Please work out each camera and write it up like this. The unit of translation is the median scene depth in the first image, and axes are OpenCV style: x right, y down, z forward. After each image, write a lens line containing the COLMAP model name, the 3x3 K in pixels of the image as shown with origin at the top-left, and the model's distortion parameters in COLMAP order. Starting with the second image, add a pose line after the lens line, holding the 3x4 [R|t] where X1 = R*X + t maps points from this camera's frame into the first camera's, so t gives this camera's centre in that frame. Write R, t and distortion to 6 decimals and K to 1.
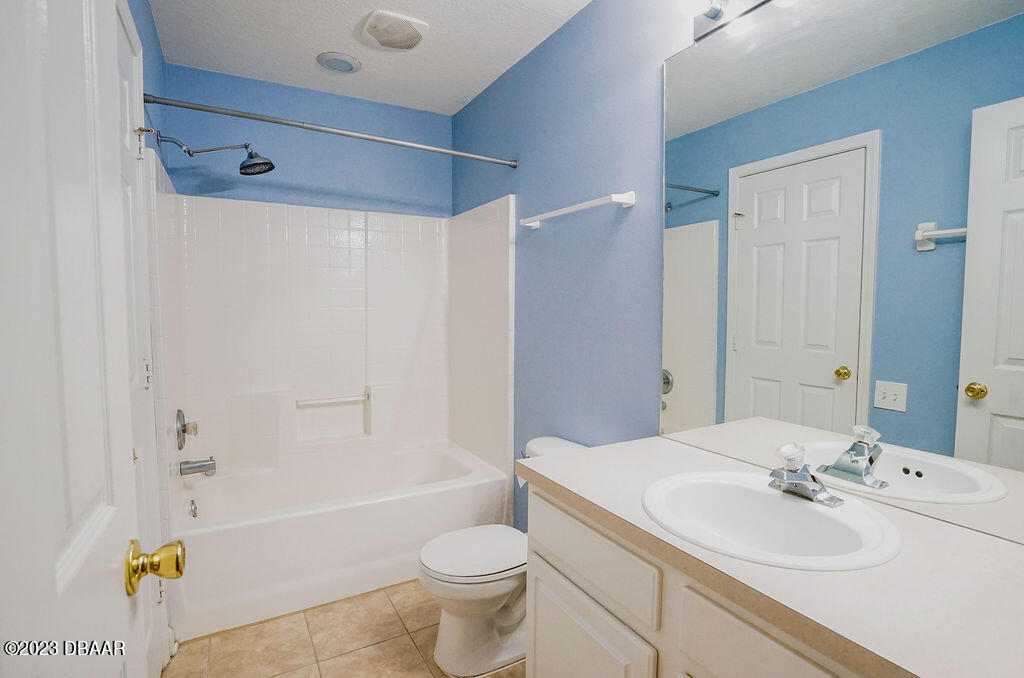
lens RADIAL K [[488.5, 0, 505.9], [0, 488.5, 353.2], [0, 0, 1]] dist [-0.051042, 0.015213]
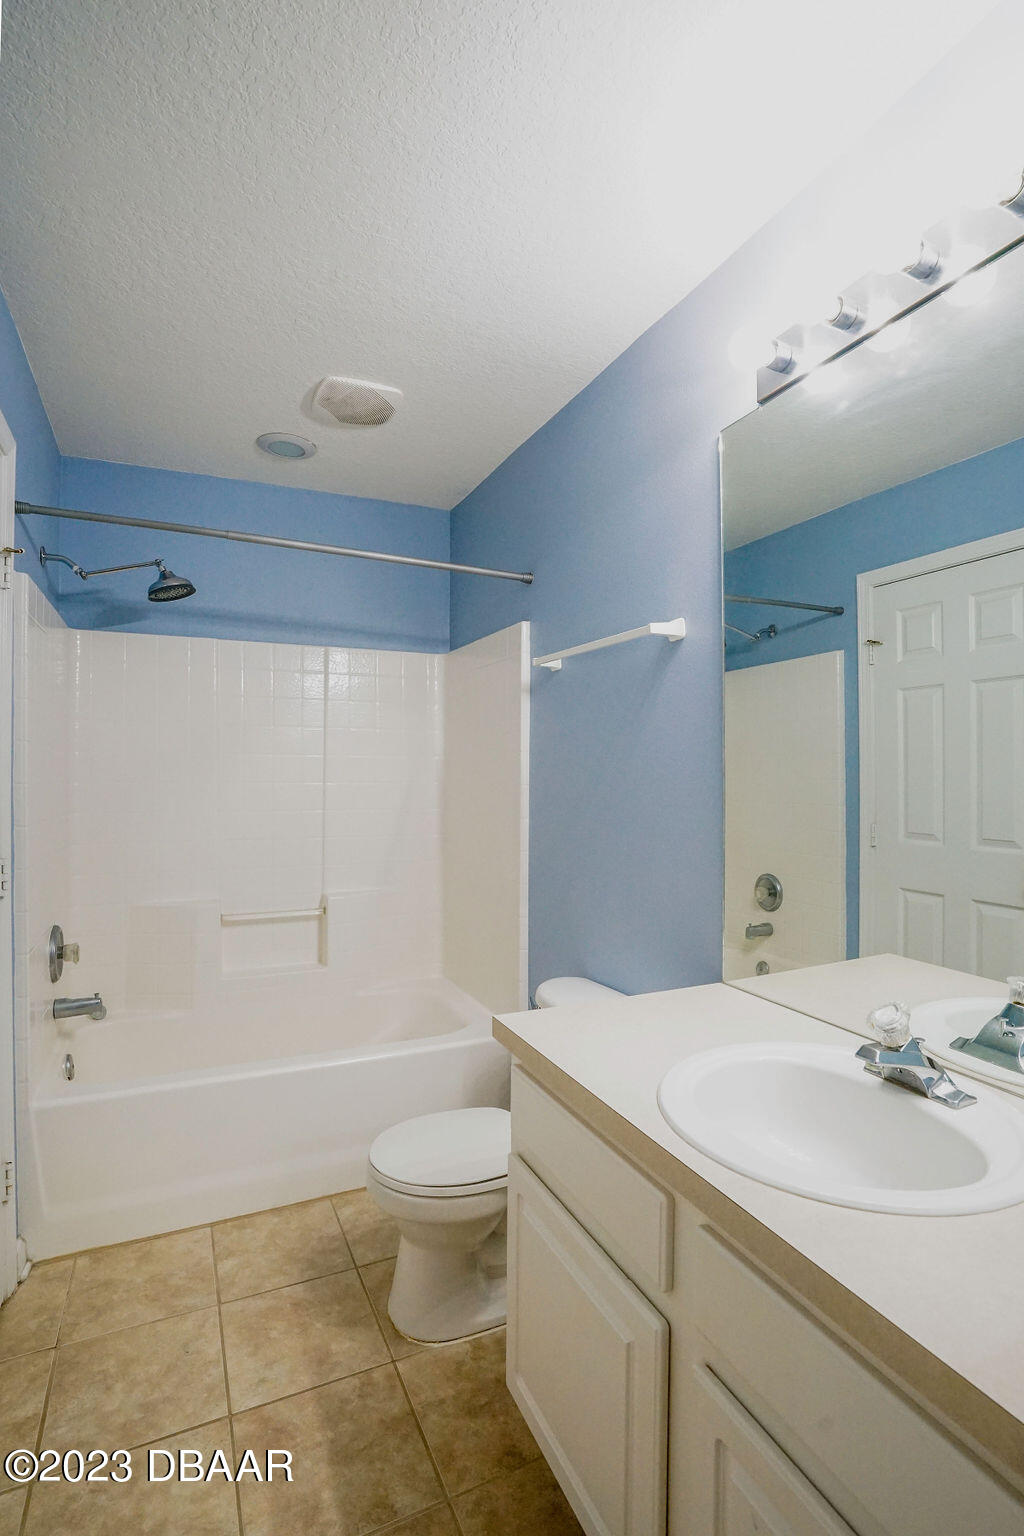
lens RADIAL K [[732.8, 0, 559.8], [0, 732.8, 782.3], [0, 0, 1]] dist [-0.051042, 0.015213]
pose [[0.996520, 0.001623, -0.083342, 0.163721], [-0.007064, 0.997859, -0.065025, -0.032920], [0.083058, 0.065388, 0.994397, -0.019614]]
